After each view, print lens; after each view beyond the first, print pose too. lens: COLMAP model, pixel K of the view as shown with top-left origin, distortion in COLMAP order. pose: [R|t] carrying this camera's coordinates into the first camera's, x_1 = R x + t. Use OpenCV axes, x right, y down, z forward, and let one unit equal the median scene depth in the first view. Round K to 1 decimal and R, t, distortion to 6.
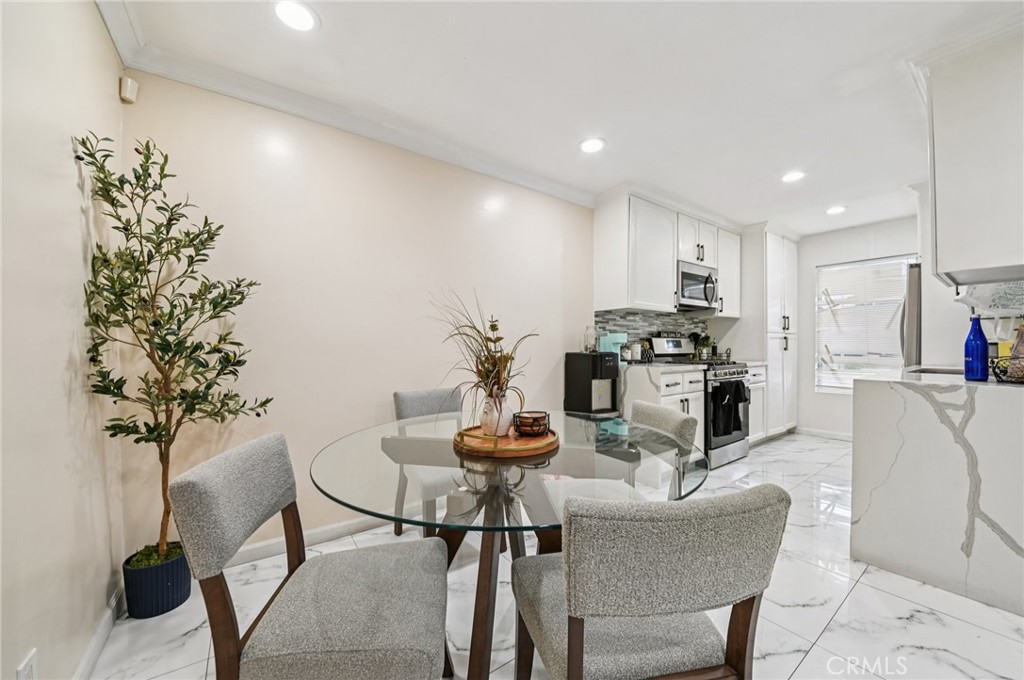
lens RADIAL K [[365.0, 0, 511.9], [0, 365.0, 345.8], [0, 0, 1]] dist [0.012971, -0.018734]
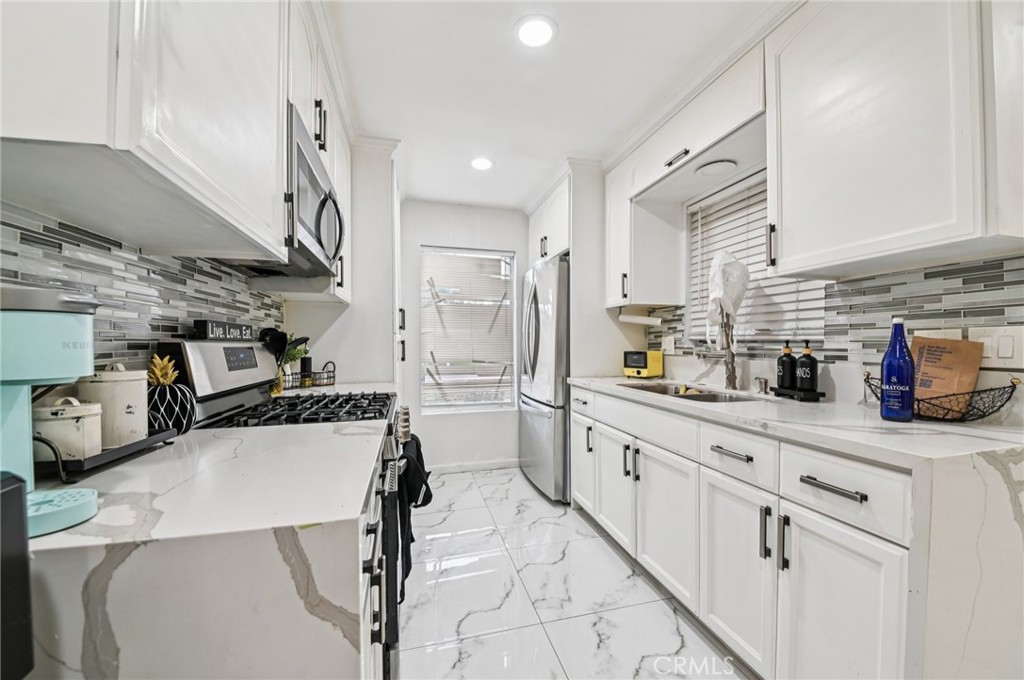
lens RADIAL K [[393.1, 0, 516.8], [0, 393.1, 342.4], [0, 0, 1]] dist [0.025730, -0.027191]
pose [[0.338059, 0.004351, 0.941115, 0.185883], [0.002508, 0.999982, -0.005524, -0.019083], [-0.941121, 0.004228, 0.338042, 0.662199]]
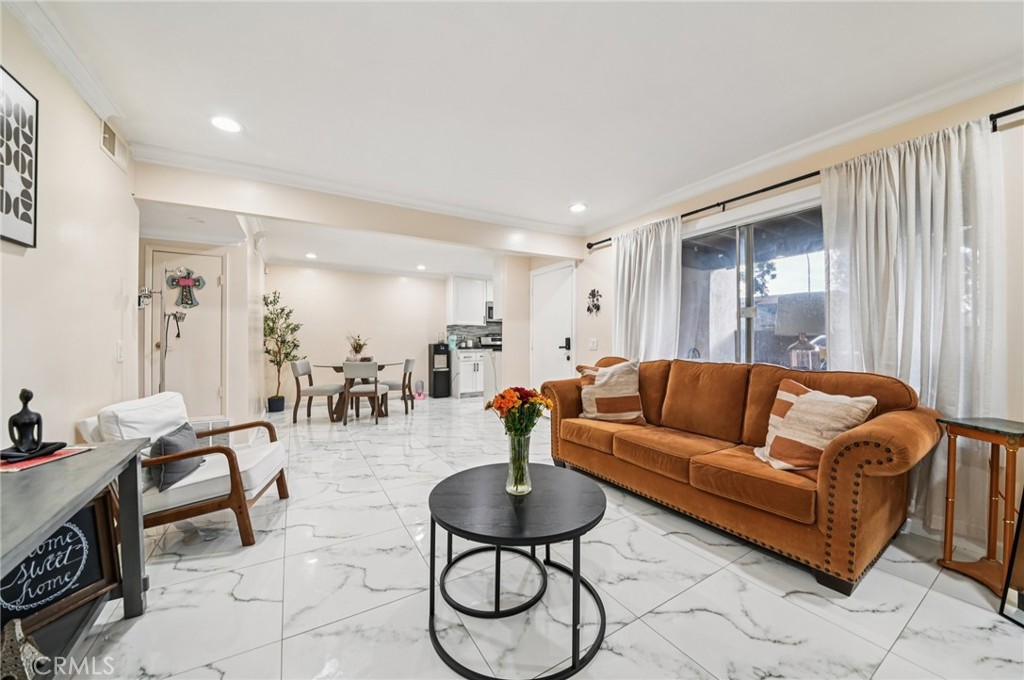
lens RADIAL K [[365.0, 0, 511.9], [0, 365.0, 345.8], [0, 0, 1]] dist [0.012971, -0.018734]
pose [[0.996667, -0.001725, -0.081562, 0.736947], [0.002896, 0.999894, 0.014241, -0.000650], [0.081529, -0.014429, 0.996567, -1.080826]]
